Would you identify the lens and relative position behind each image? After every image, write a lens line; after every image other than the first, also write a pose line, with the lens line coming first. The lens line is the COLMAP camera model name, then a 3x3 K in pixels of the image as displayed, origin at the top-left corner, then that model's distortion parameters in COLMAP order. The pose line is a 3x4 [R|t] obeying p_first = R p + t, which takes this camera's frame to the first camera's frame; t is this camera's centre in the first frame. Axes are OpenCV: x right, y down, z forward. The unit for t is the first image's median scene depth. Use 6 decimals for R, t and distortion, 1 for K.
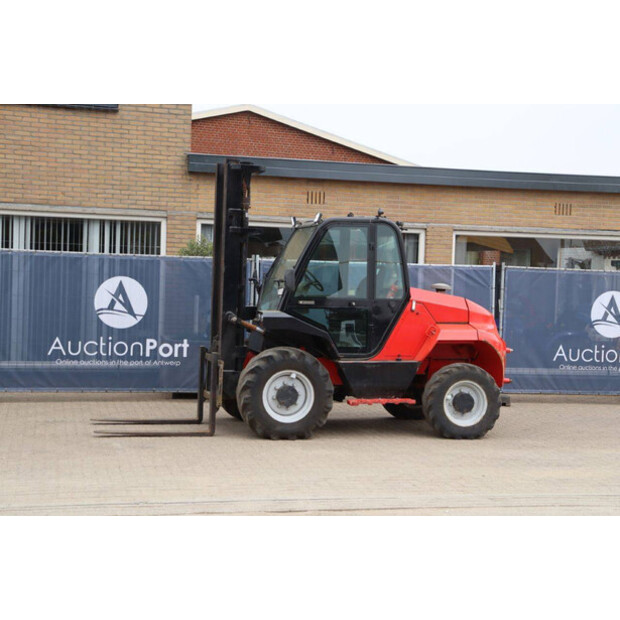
lens RADIAL K [[1096.0, 0, 305.1], [0, 1096.0, 311.4], [0, 0, 1]] dist [0.176162, 0.000000]
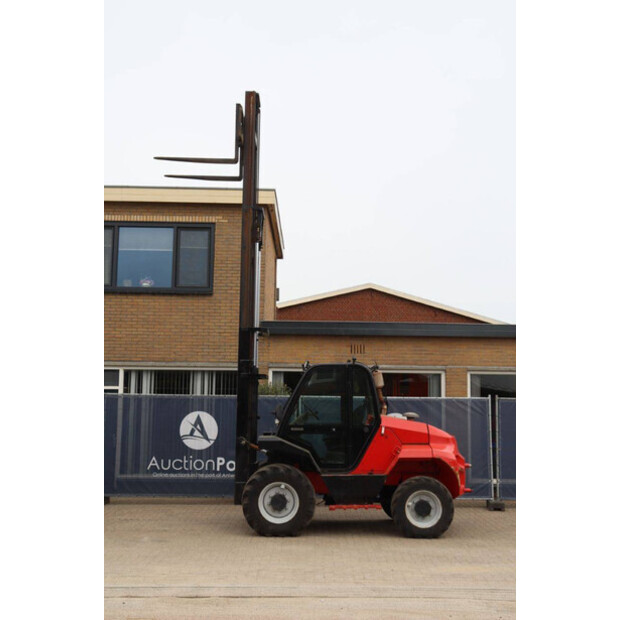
lens RADIAL K [[786.4, 0, 306.1], [0, 786.4, 307.5], [0, 0, 1]] dist [0.009828, 0.000000]
pose [[0.973537, -0.048135, -0.223403, 0.225667], [0.012070, 0.987032, -0.160071, -0.000907], [0.228211, 0.153138, 0.961493, 0.074675]]
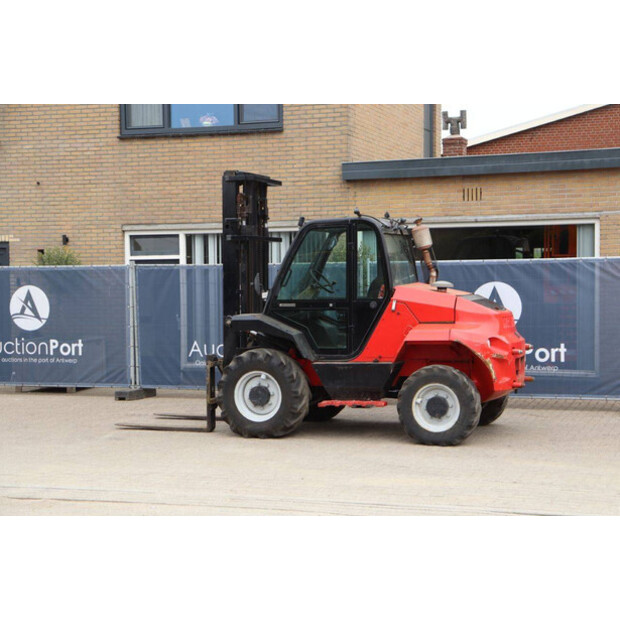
lens RADIAL K [[1096.0, 0, 319.0], [0, 1096.0, 311.1], [0, 0, 1]] dist [0.176162, 0.000000]
pose [[0.837473, -0.022739, -0.546006, 0.575817], [0.020430, 0.999738, -0.010300, 0.008567], [0.546097, -0.002529, 0.837718, 0.156813]]
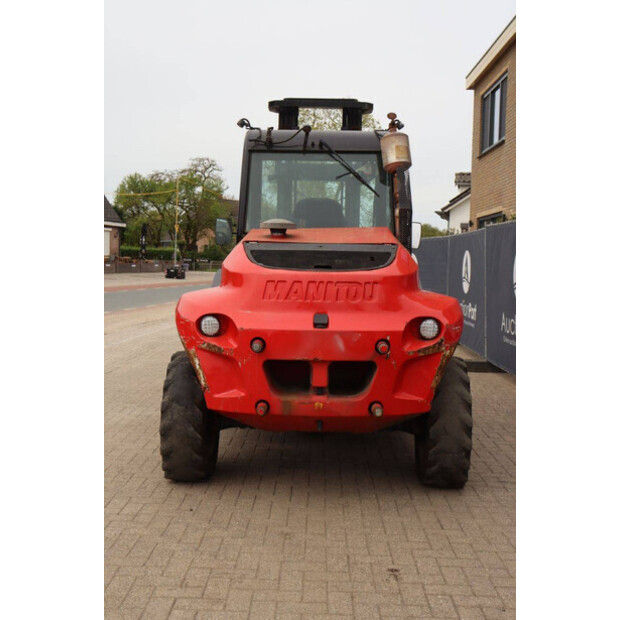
lens RADIAL K [[756.7, 0, 313.3], [0, 756.7, 305.9], [0, 0, 1]] dist [0.016291, 0.000000]
pose [[-0.233788, 0.020149, -0.972079, 0.527811], [-0.056335, 0.997825, 0.034231, 0.005451], [0.970654, 0.062764, -0.232144, 1.162593]]
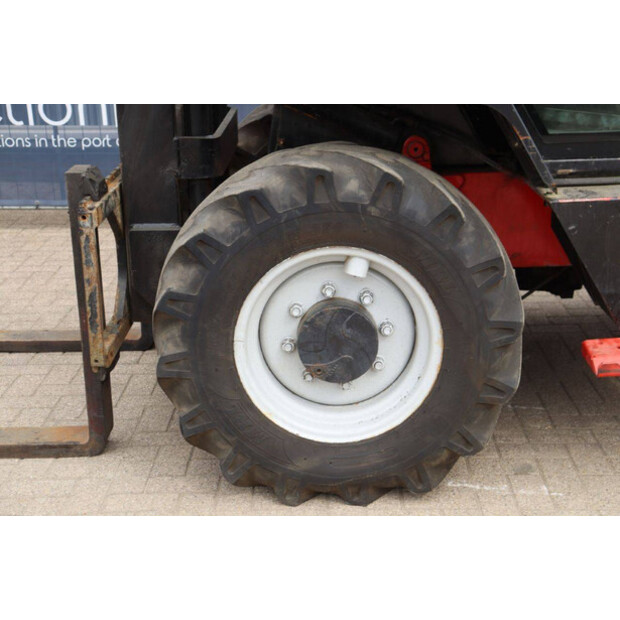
lens RADIAL K [[997.8, 0, 303.5], [0, 997.8, 277.8], [0, 0, 1]] dist [0.181931, 0.000000]
pose [[0.967938, 0.021850, -0.250236, 0.033105], [0.042481, 0.967621, 0.248809, 0.003843], [0.247570, -0.251462, 0.935669, 0.753053]]
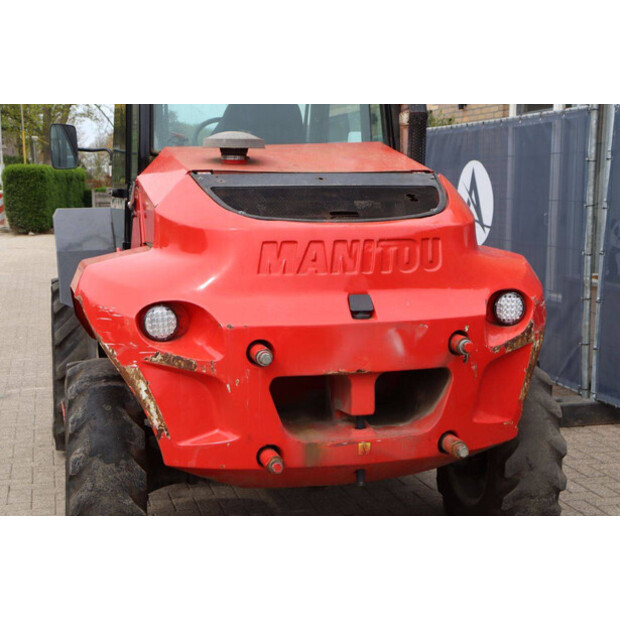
lens RADIAL K [[997.8, 0, 312.1], [0, 997.8, 311.9], [0, 0, 1]] dist [0.181931, 0.000000]
pose [[0.026881, 0.099171, -0.994707, 0.461241], [-0.028917, 0.994728, 0.098392, -0.001229], [0.999220, 0.026119, 0.029607, 1.062433]]
